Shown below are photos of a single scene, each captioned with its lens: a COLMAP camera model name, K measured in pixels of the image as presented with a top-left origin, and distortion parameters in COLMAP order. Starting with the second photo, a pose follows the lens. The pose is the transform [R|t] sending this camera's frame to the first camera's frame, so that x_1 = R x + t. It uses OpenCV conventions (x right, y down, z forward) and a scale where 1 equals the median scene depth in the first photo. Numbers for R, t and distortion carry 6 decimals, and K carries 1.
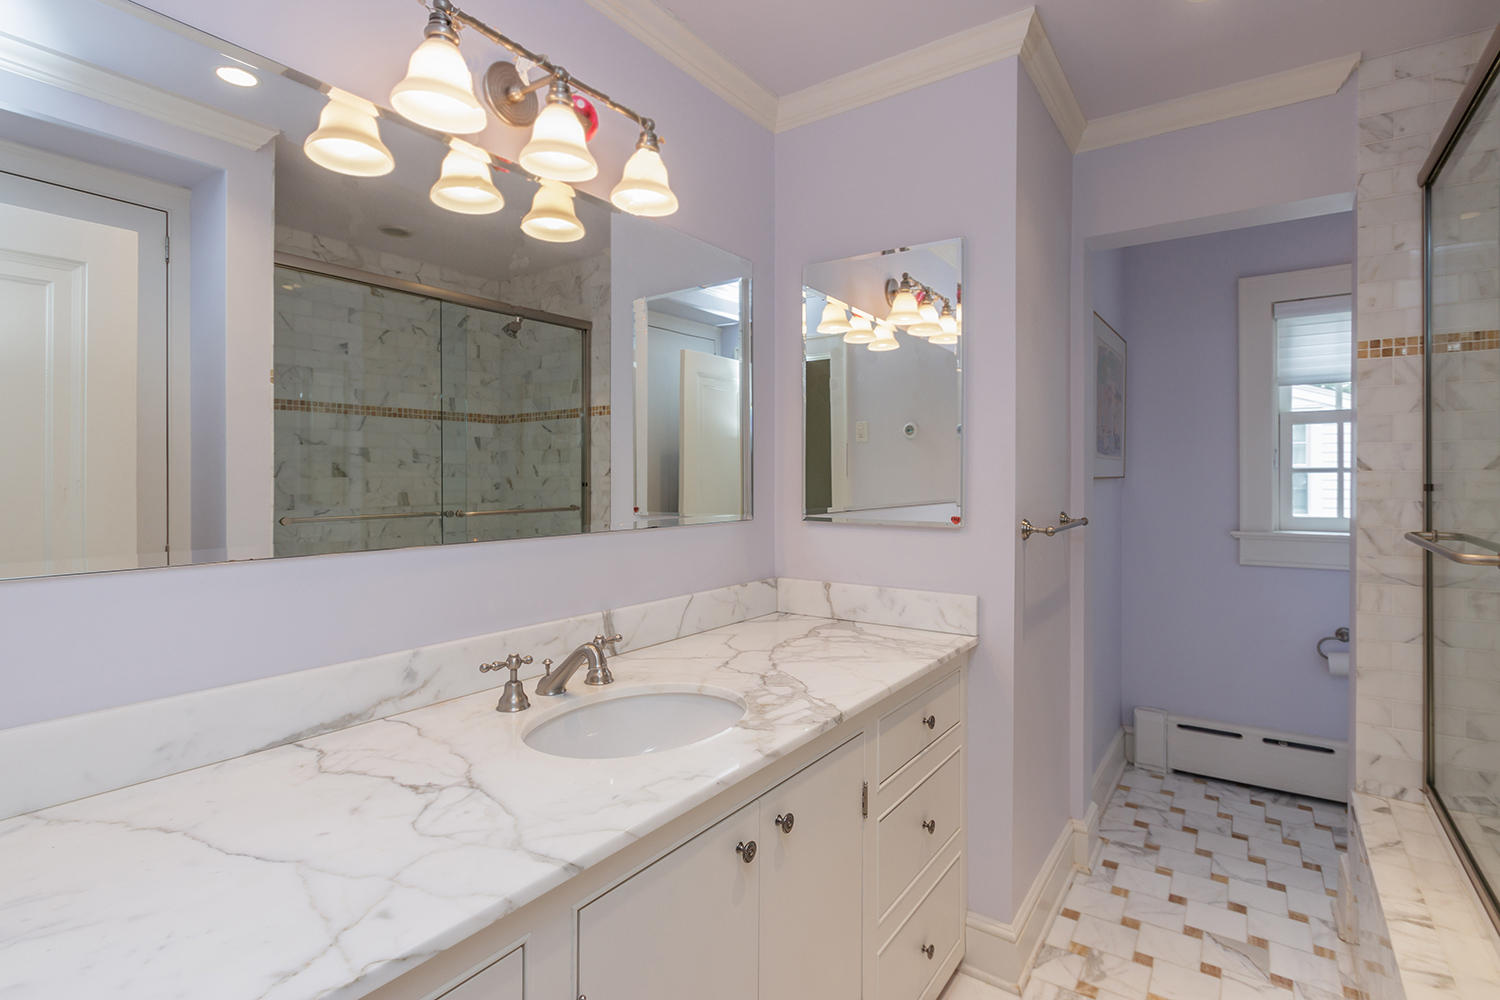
lens RADIAL K [[701.6, 0, 757.7], [0, 701.6, 497.0], [0, 0, 1]] dist [-0.003073, -0.000553]
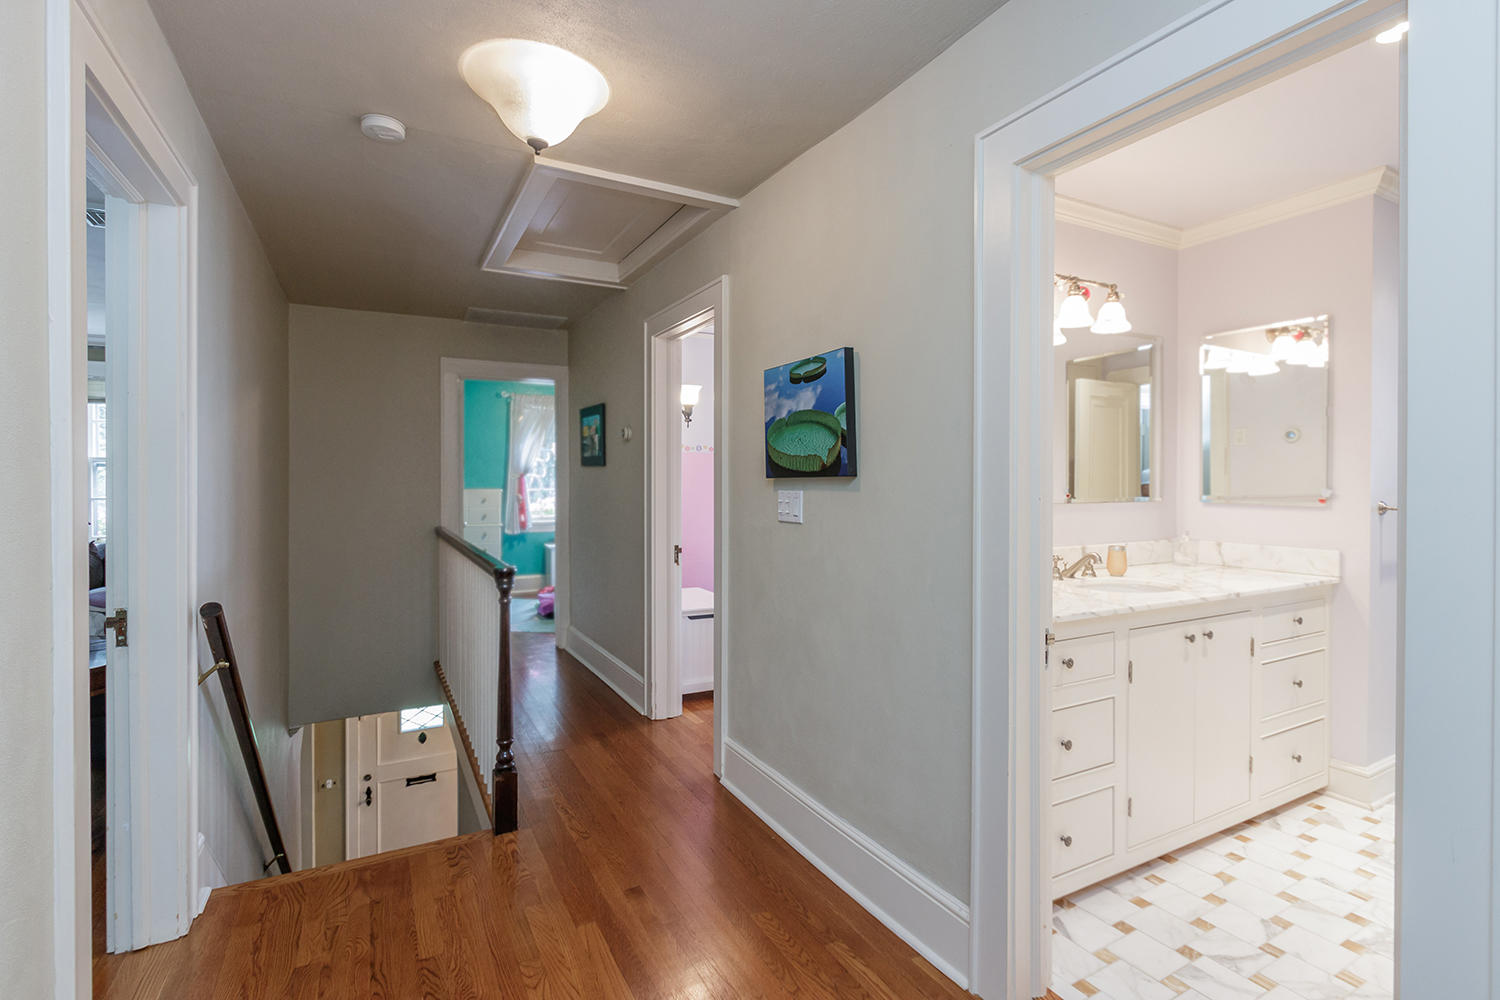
lens RADIAL K [[696.9, 0, 741.2], [0, 696.9, 489.5], [0, 0, 1]] dist [-0.000422, -0.000714]
pose [[0.895149, 0.005528, -0.445732, -0.180314], [-0.011384, 0.999880, -0.010462, 0.039044], [0.445621, 0.014439, 0.895105, -0.950283]]
